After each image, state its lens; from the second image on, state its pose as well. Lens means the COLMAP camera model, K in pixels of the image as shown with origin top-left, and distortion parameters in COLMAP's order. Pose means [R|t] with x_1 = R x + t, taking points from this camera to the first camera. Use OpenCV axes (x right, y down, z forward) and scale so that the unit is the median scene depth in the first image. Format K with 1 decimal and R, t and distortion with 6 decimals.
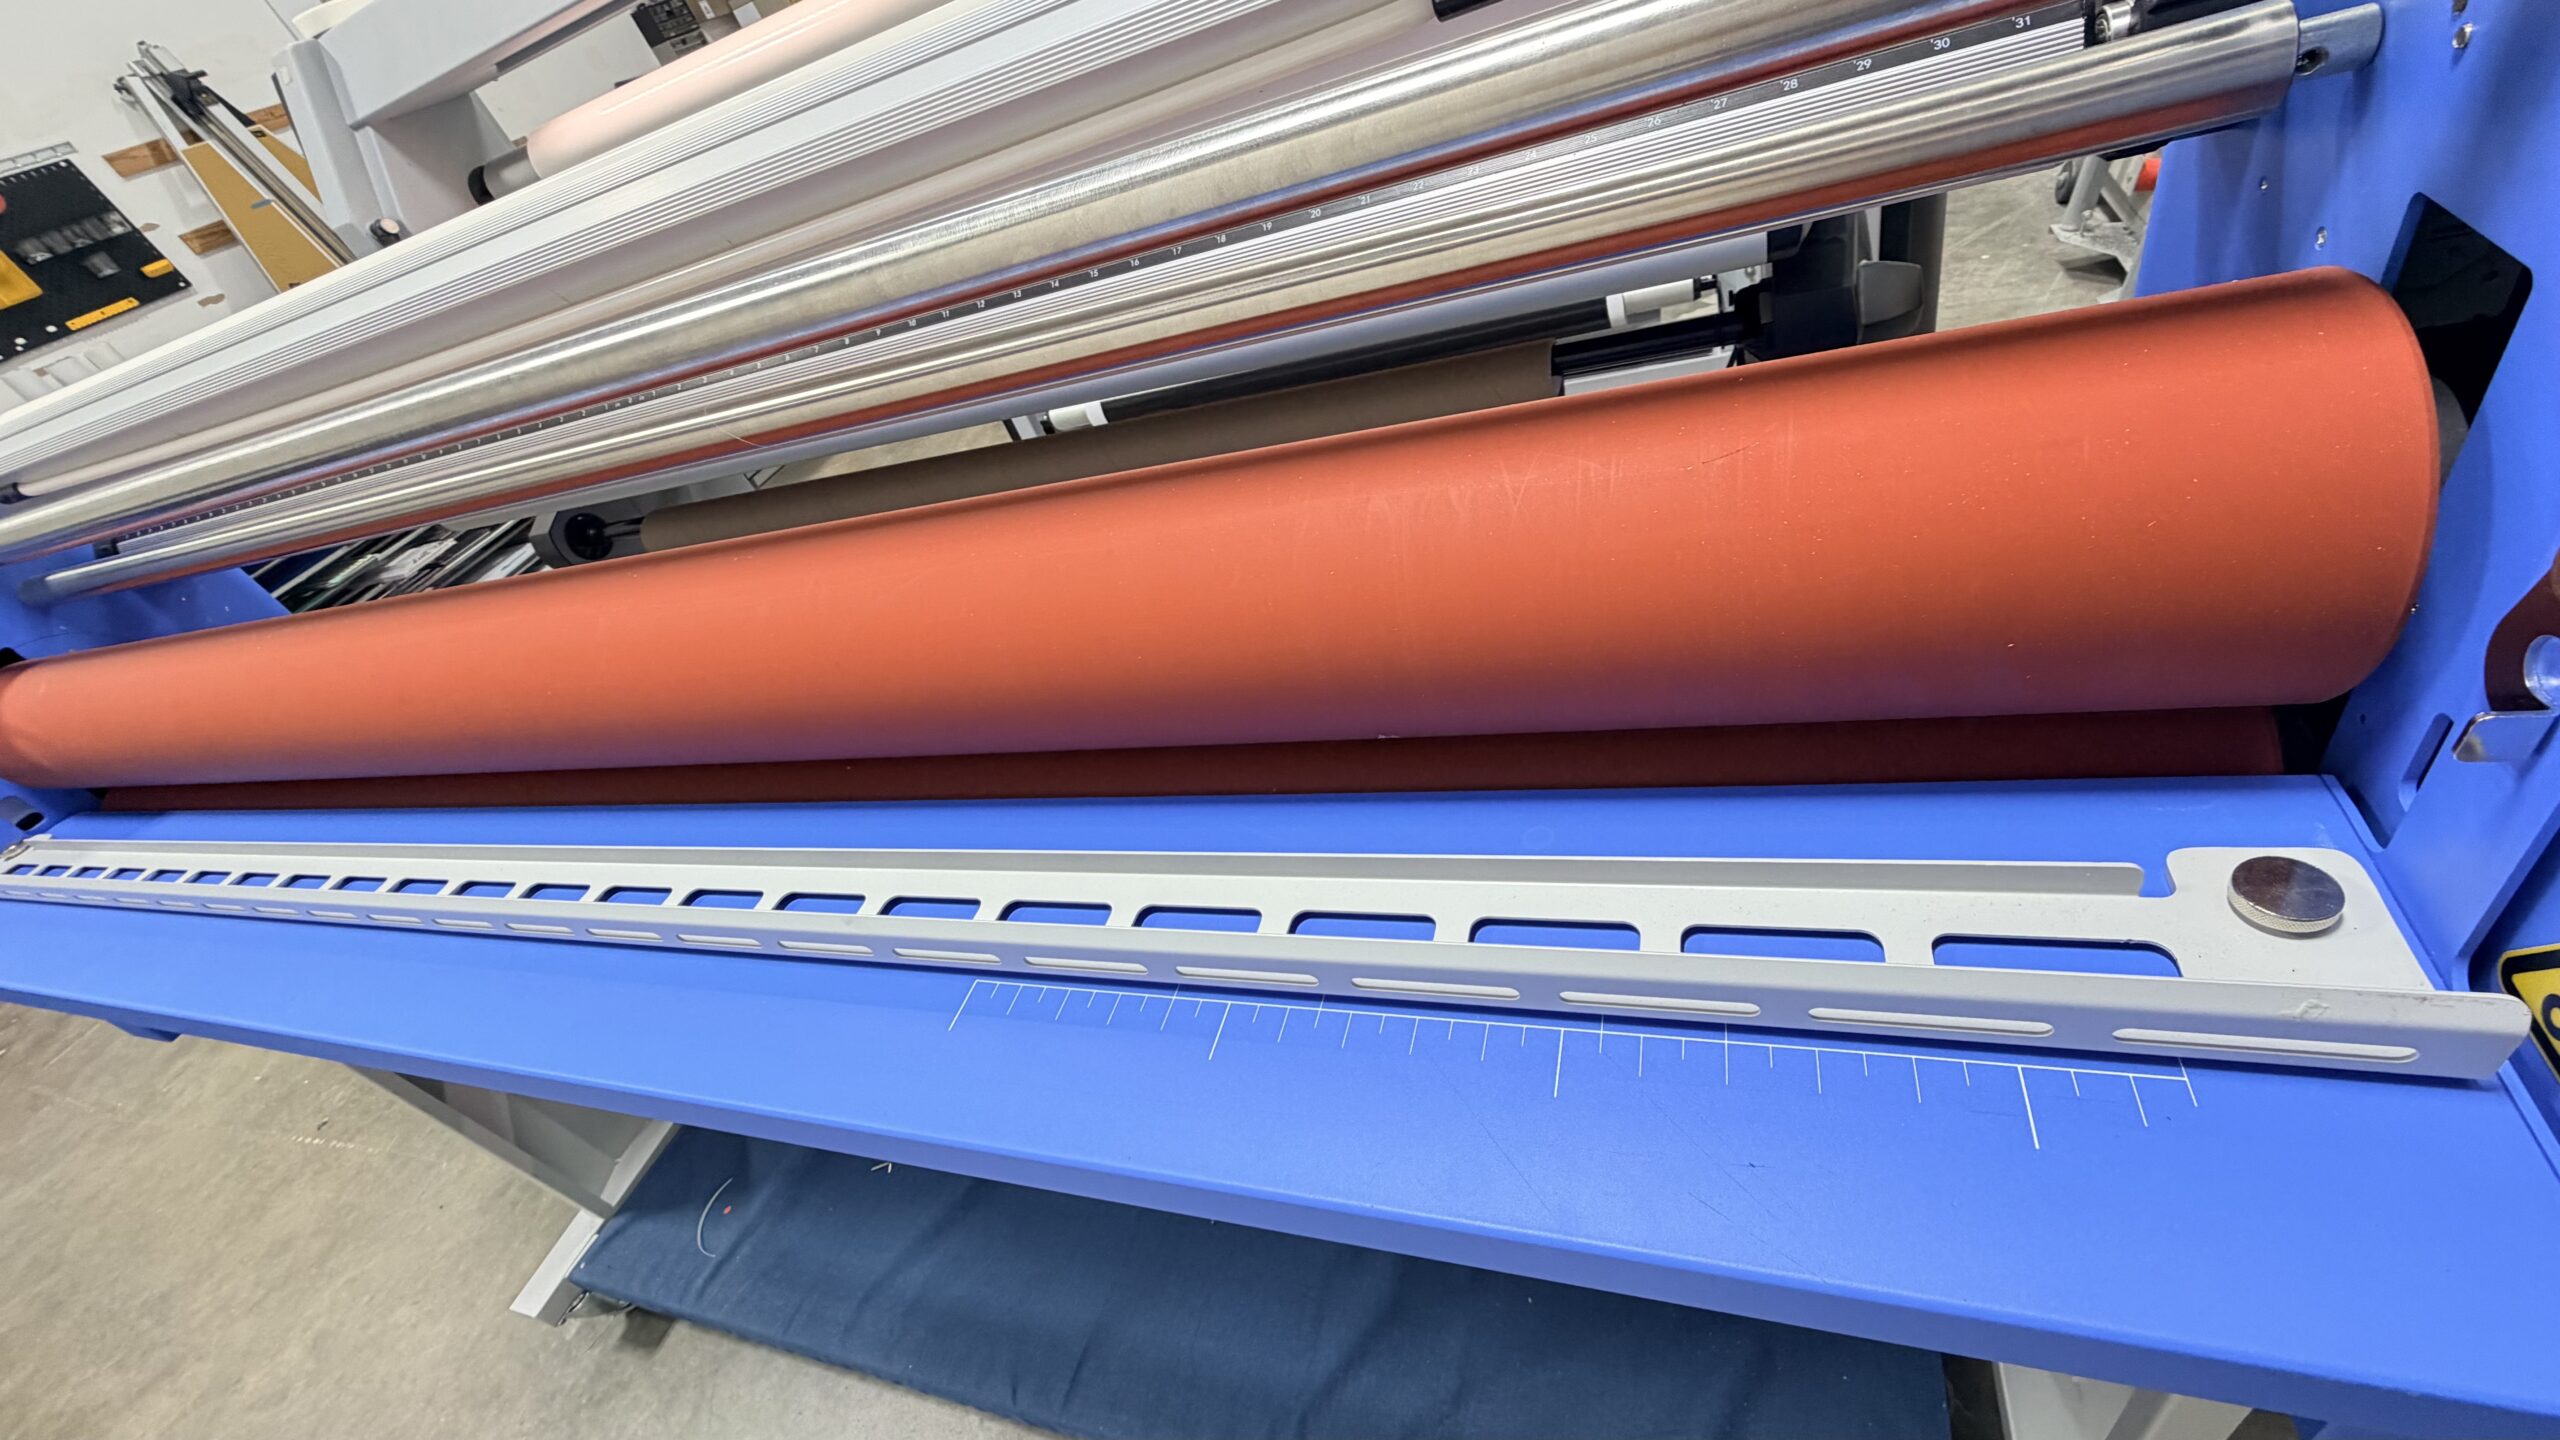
lens RADIAL K [[1023.5, 0, 1280.0], [0, 1023.5, 720.0], [0, 0, 1]] dist [-0.003429, 0.000115]
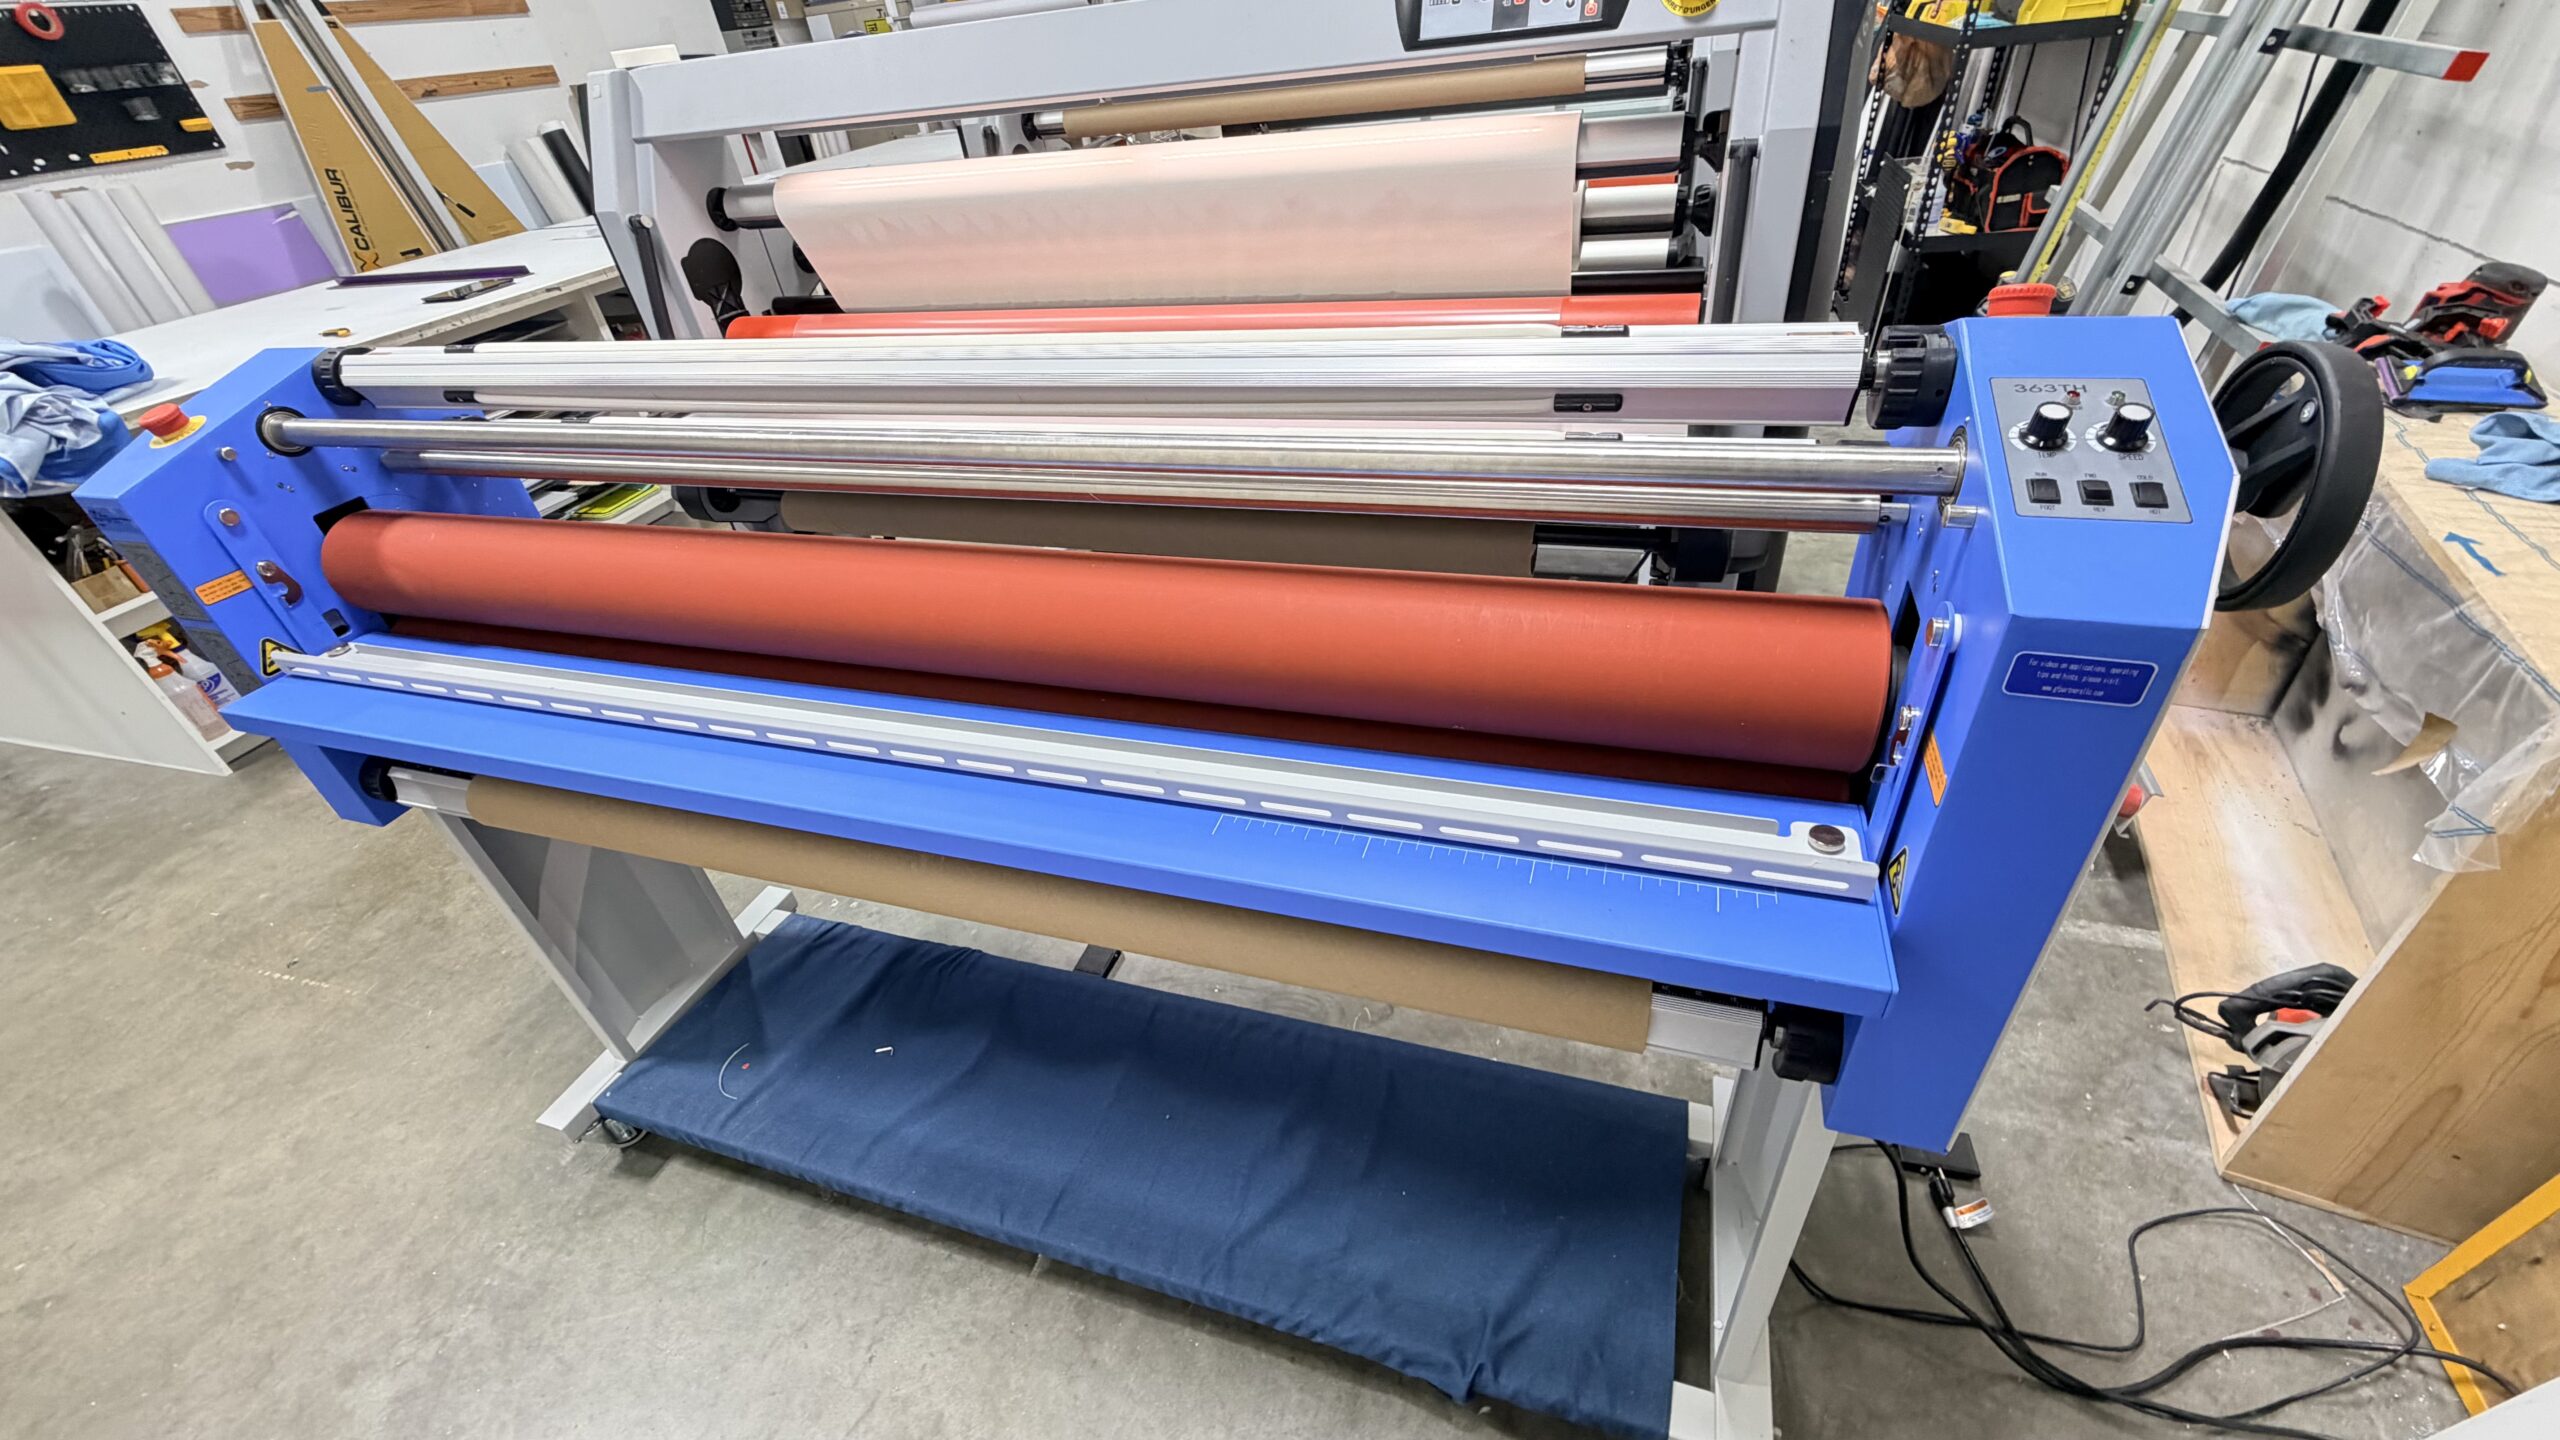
lens RADIAL K [[1023.5, 0, 1280.0], [0, 1023.5, 720.0], [0, 0, 1]] dist [-0.003429, 0.000115]
pose [[0.976438, 0.190842, 0.100743, -0.105541], [-0.182972, 0.979661, -0.082379, 0.055948], [-0.114415, 0.062005, 0.991496, -0.224010]]
